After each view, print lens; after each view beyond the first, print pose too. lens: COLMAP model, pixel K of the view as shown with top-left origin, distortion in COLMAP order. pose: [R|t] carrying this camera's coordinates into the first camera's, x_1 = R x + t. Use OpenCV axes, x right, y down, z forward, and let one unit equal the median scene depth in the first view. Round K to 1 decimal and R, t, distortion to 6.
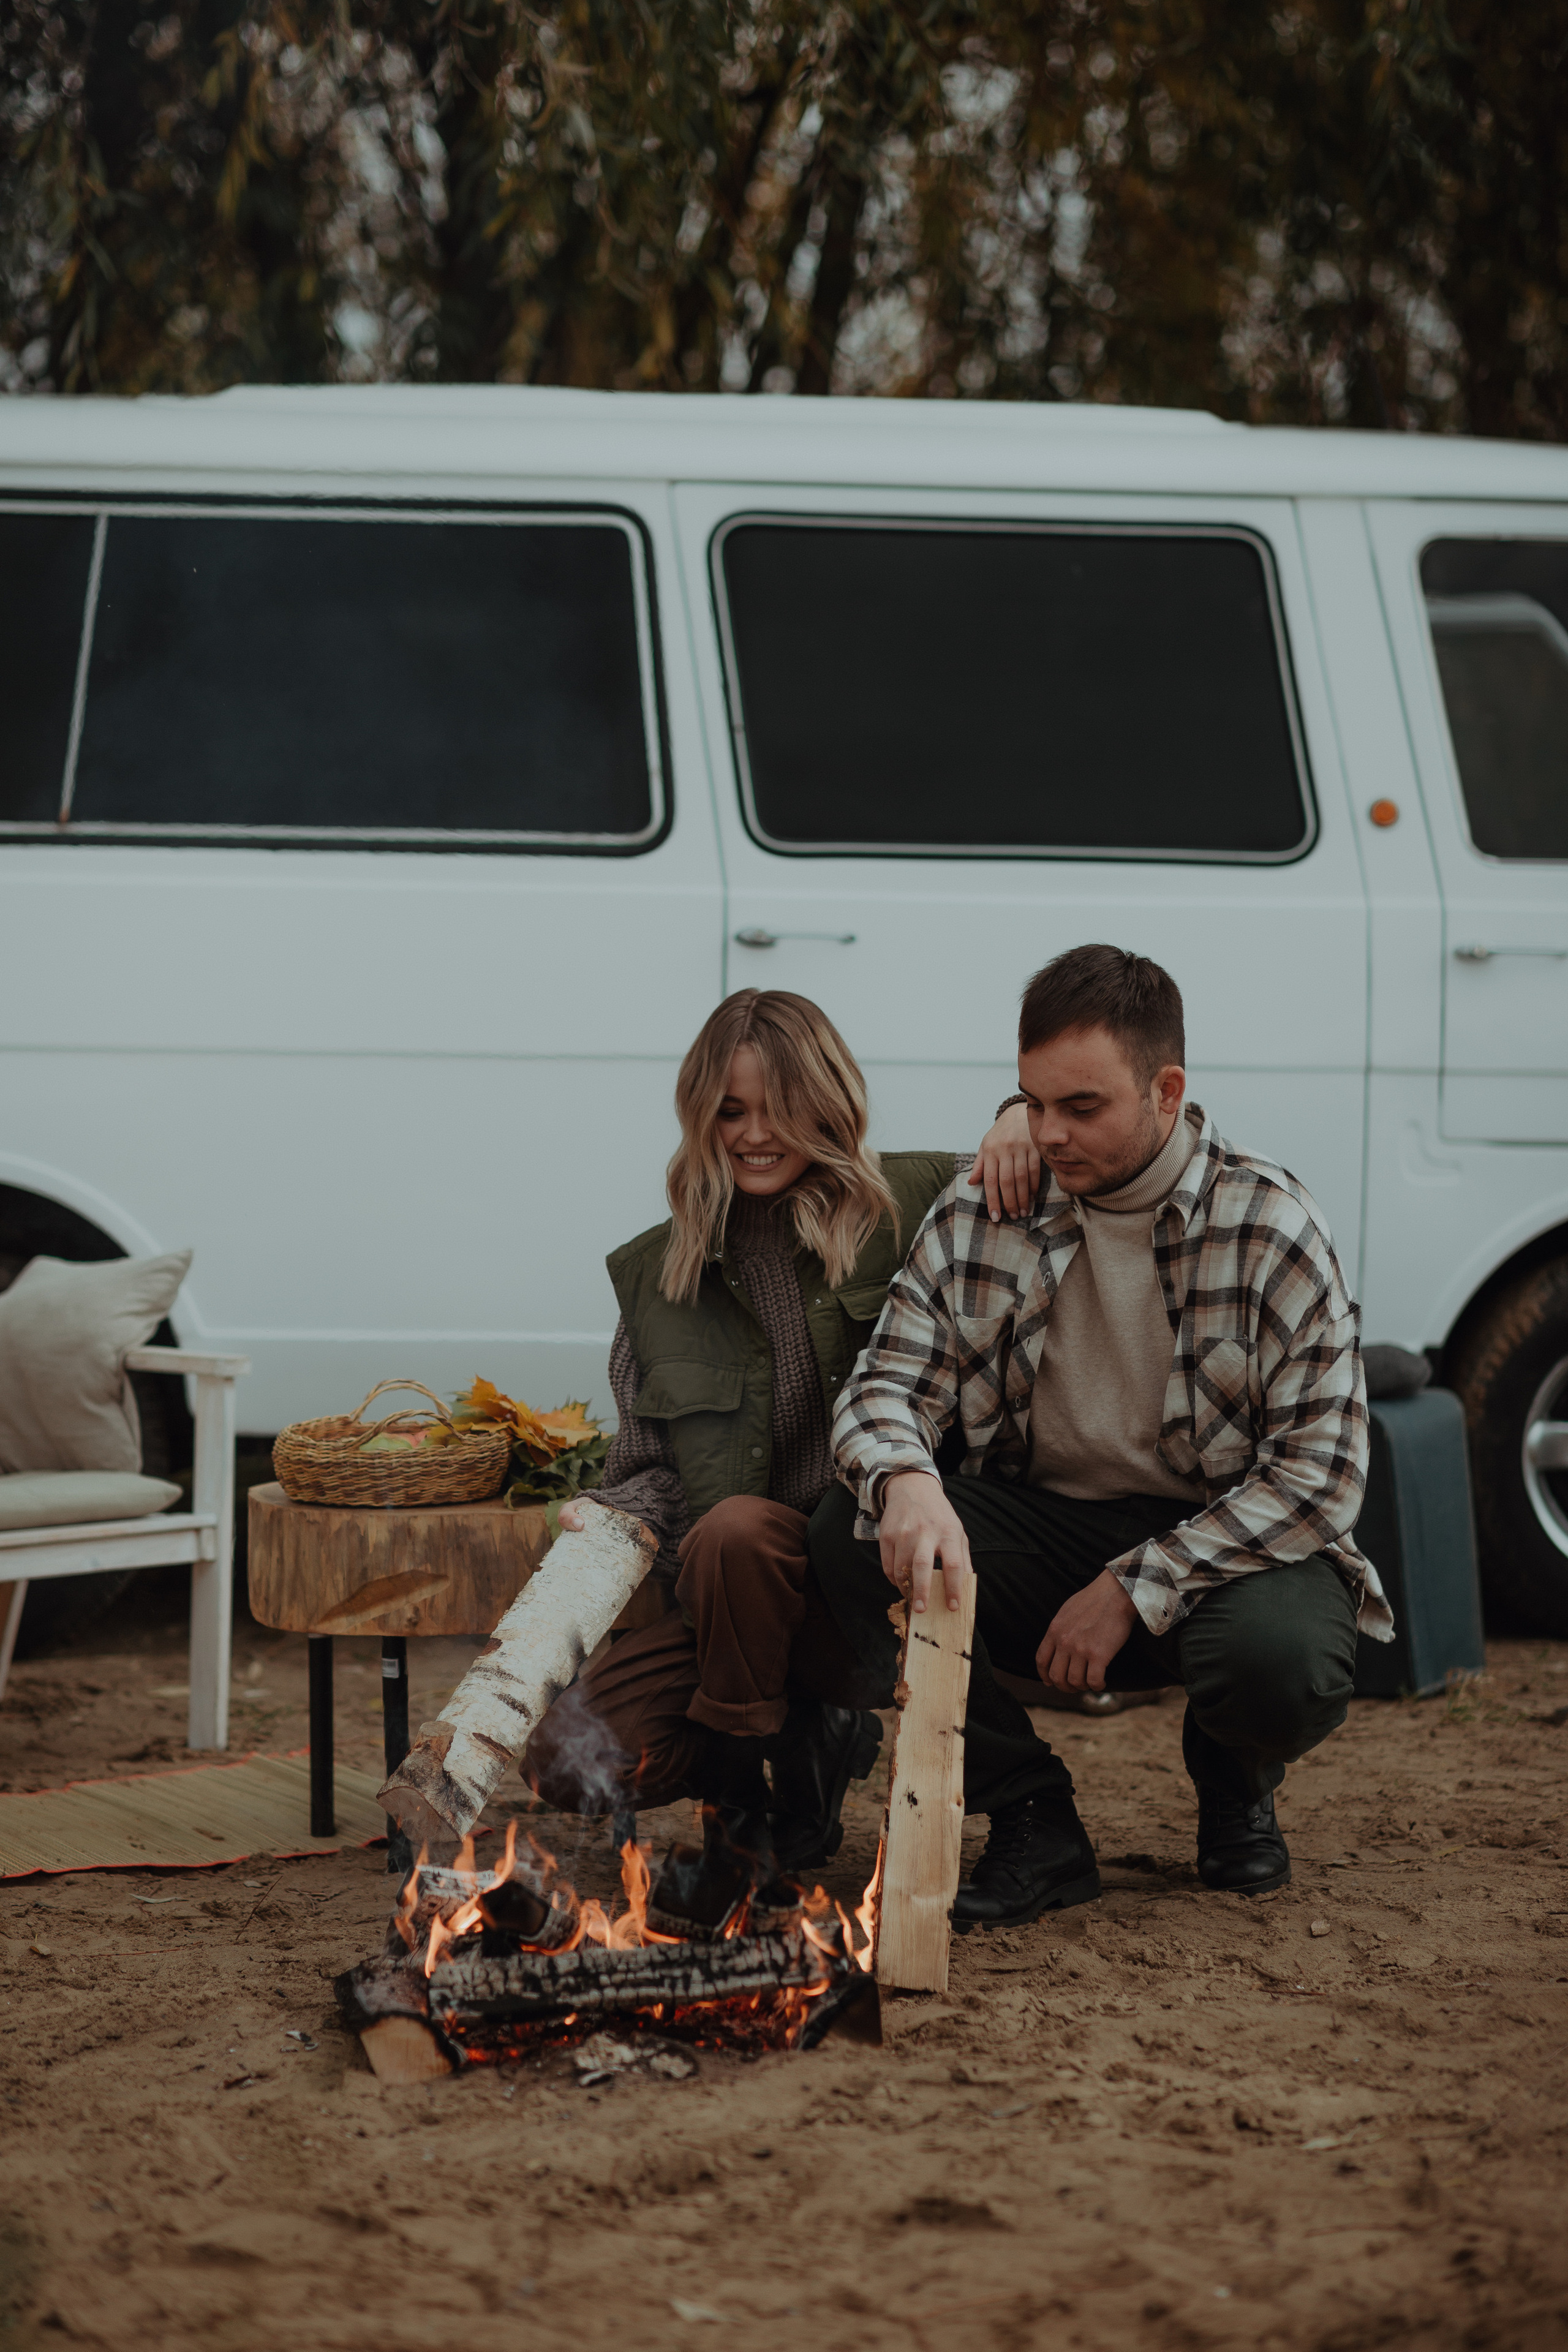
lens RADIAL K [[5420.9, 0, 777.0], [0, 5420.9, 1281.5], [0, 0, 1]] dist [0.078948, 0.556091]
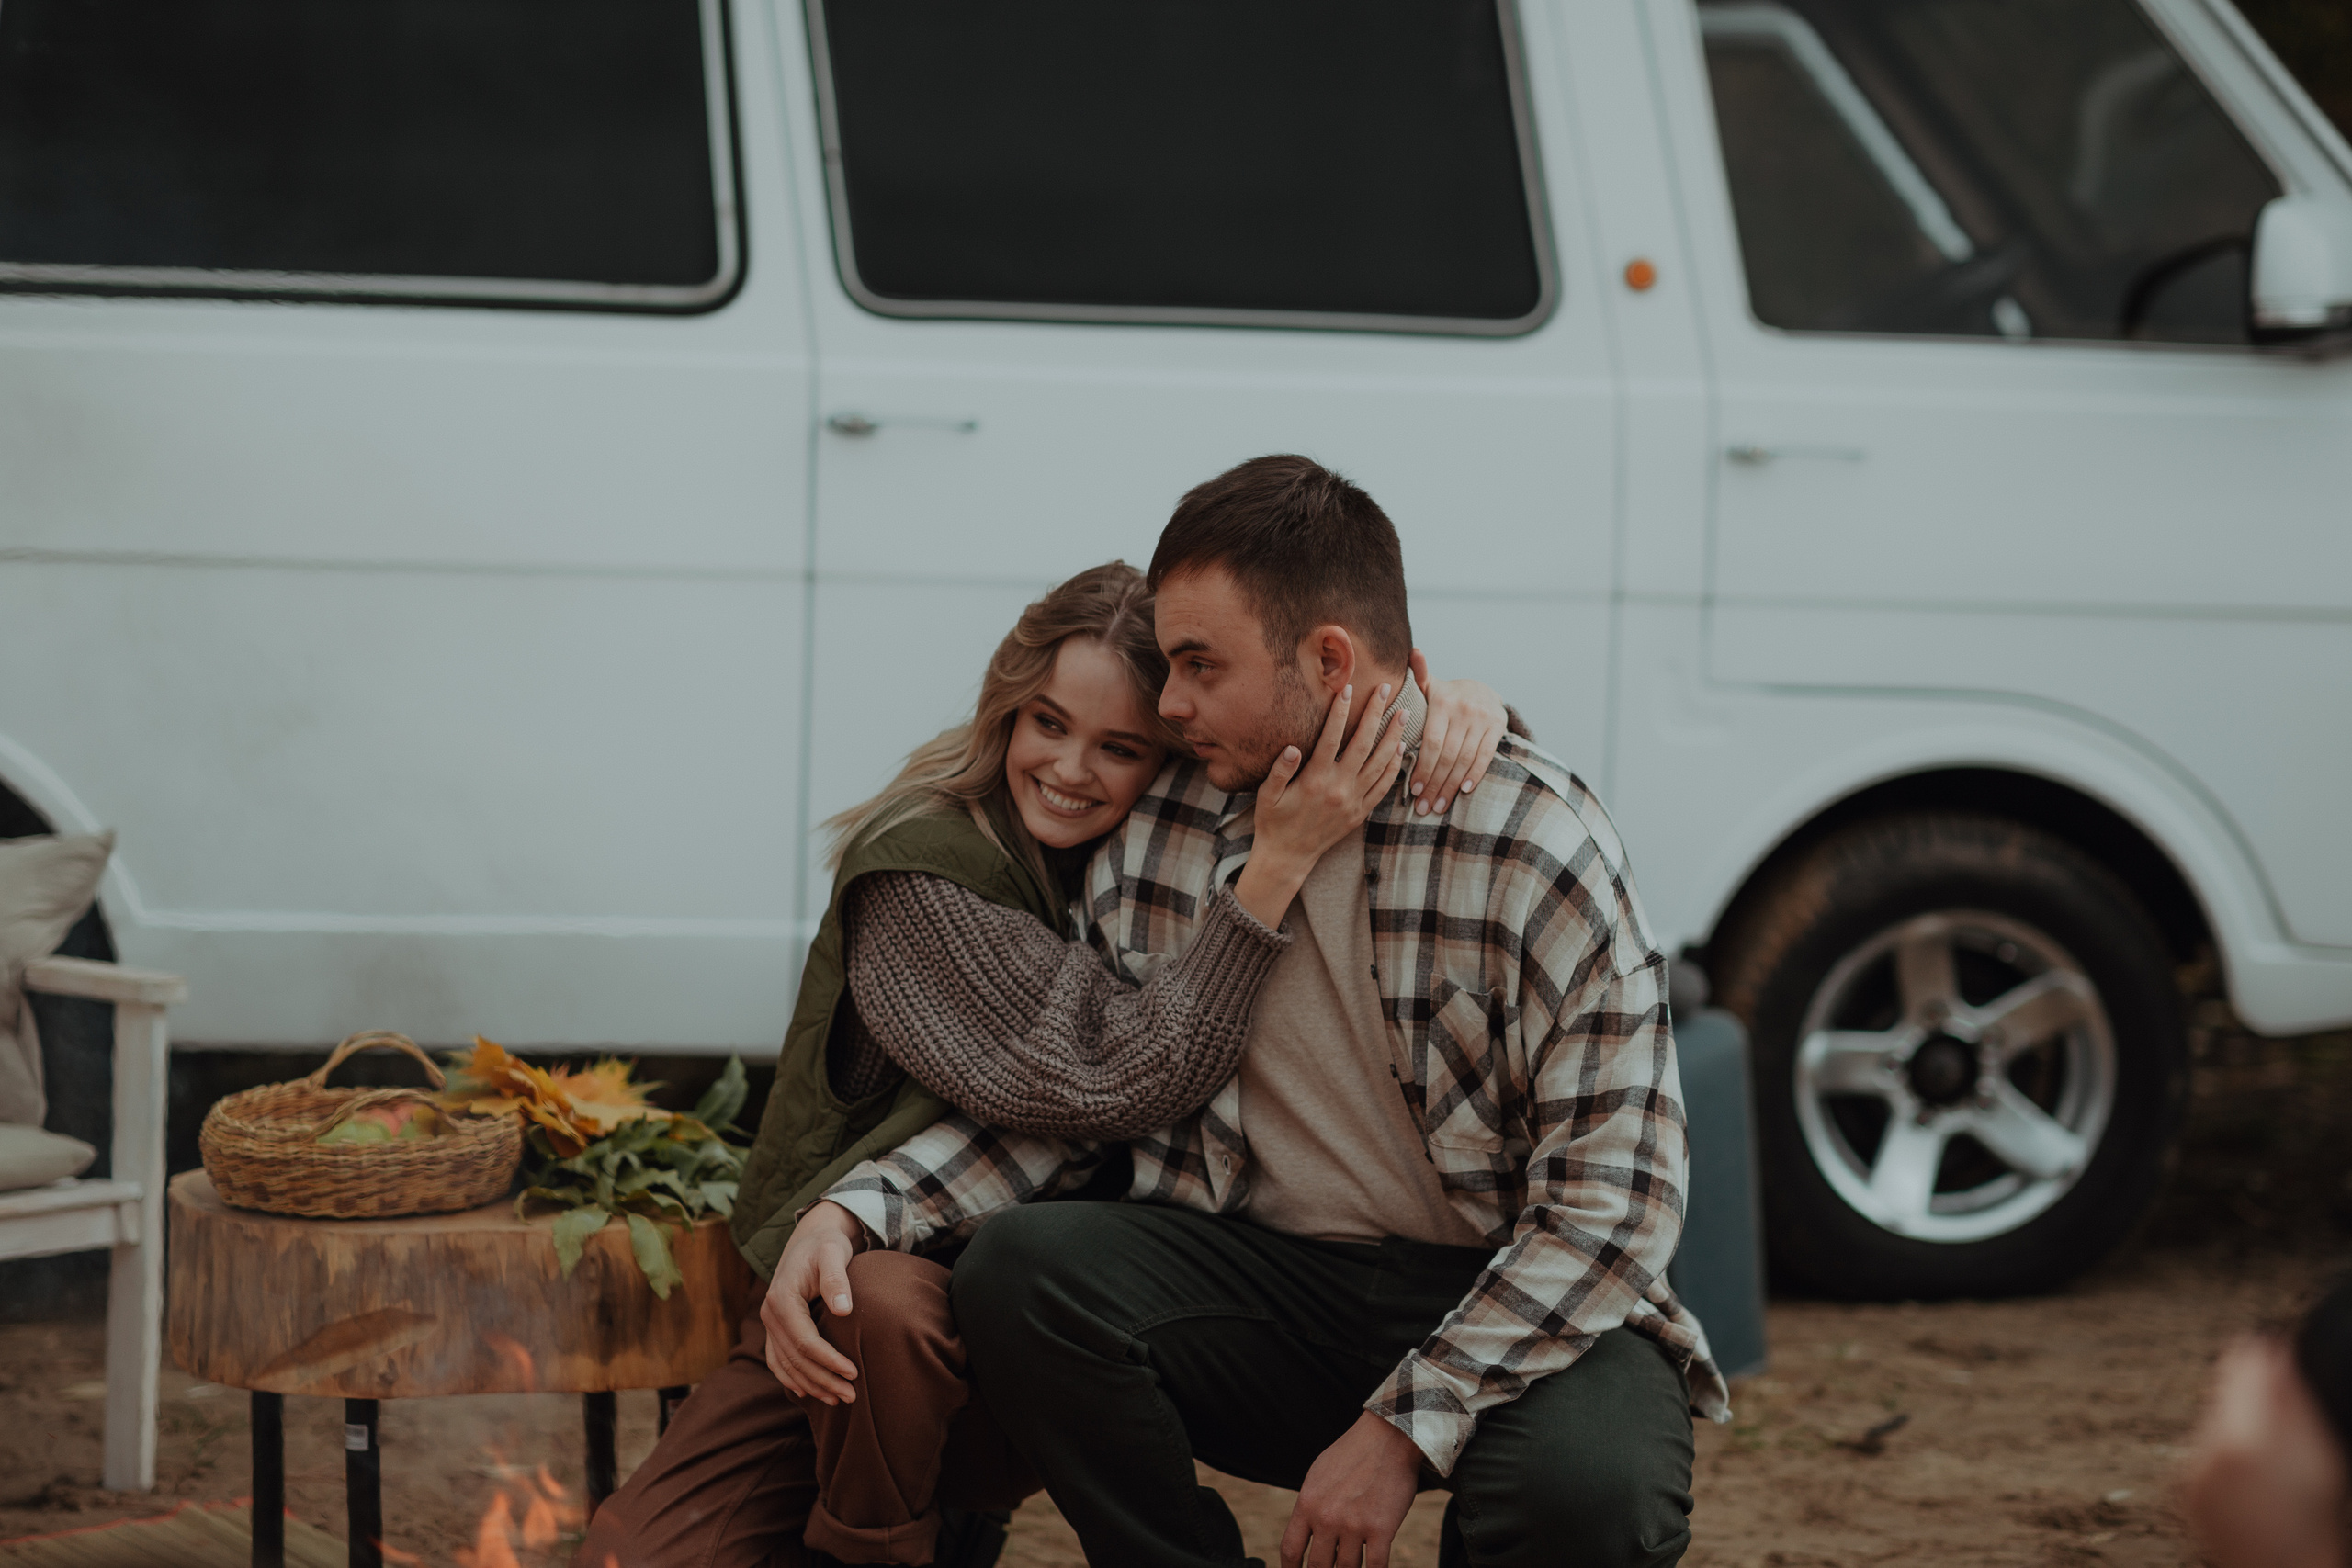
lens RADIAL K [[5398.3, 0, 1173.1], [0, 5398.3, 894.6], [0, 0, 1]] dist [0.066480, 0.635107]
pose [[0.998146, 0.007672, 0.060376, -0.005361], [-0.010076, 0.999164, 0.039625, -0.032465], [-0.060021, -0.040160, 0.997389, 0.258288]]
